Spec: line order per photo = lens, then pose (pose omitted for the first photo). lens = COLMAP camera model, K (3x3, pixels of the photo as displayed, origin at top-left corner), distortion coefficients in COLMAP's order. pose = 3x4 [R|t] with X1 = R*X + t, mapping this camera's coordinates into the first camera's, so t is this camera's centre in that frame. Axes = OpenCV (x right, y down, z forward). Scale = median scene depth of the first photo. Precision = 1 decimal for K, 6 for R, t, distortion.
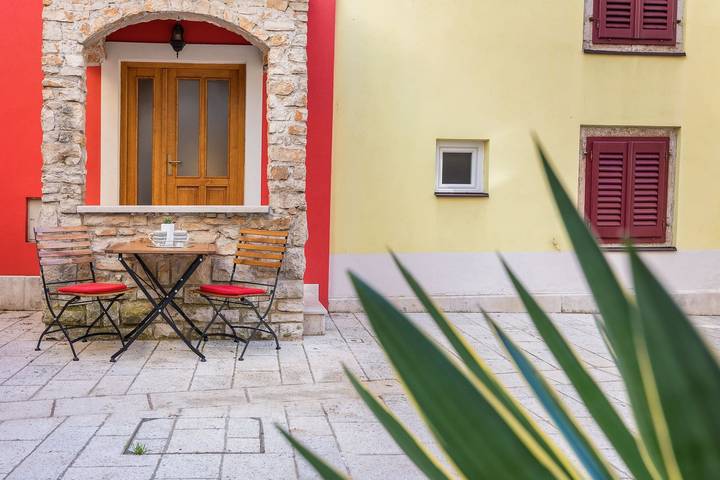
lens RADIAL K [[707.4, 0, 359.9], [0, 707.4, 223.9], [0, 0, 1]] dist [0.003863, 0.004377]
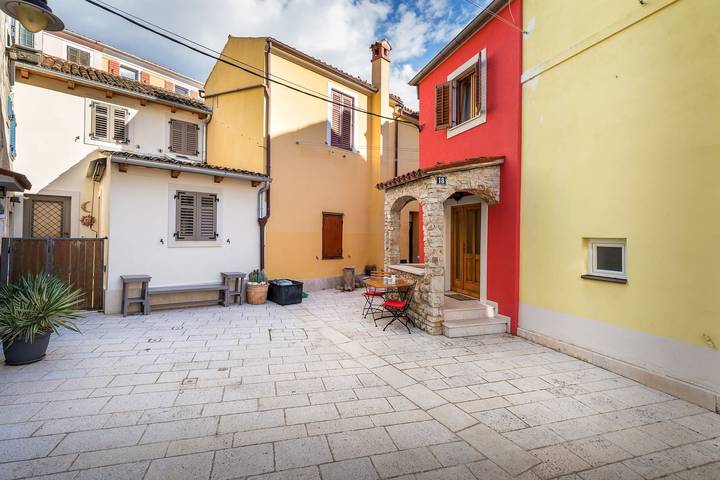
lens RADIAL K [[339.3, 0, 367.1], [0, 339.3, 238.2], [0, 0, 1]] dist [-0.001075, 0.000002]
pose [[0.242065, 0.010226, -0.970206, 0.877767], [-0.057726, 0.998325, -0.003880, -0.119009], [0.968541, 0.056945, 0.242250, 0.529628]]
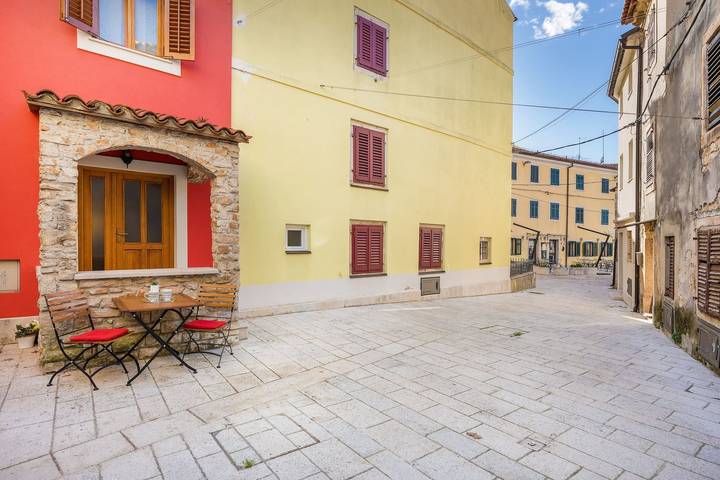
lens RADIAL K [[339.3, 0, 367.1], [0, 339.3, 238.2], [0, 0, 1]] dist [-0.001075, 0.000002]
pose [[0.855466, 0.008596, 0.517788, -0.244610], [-0.002212, 0.999914, -0.012947, -0.090006], [-0.517855, 0.009930, 0.855411, 0.105272]]
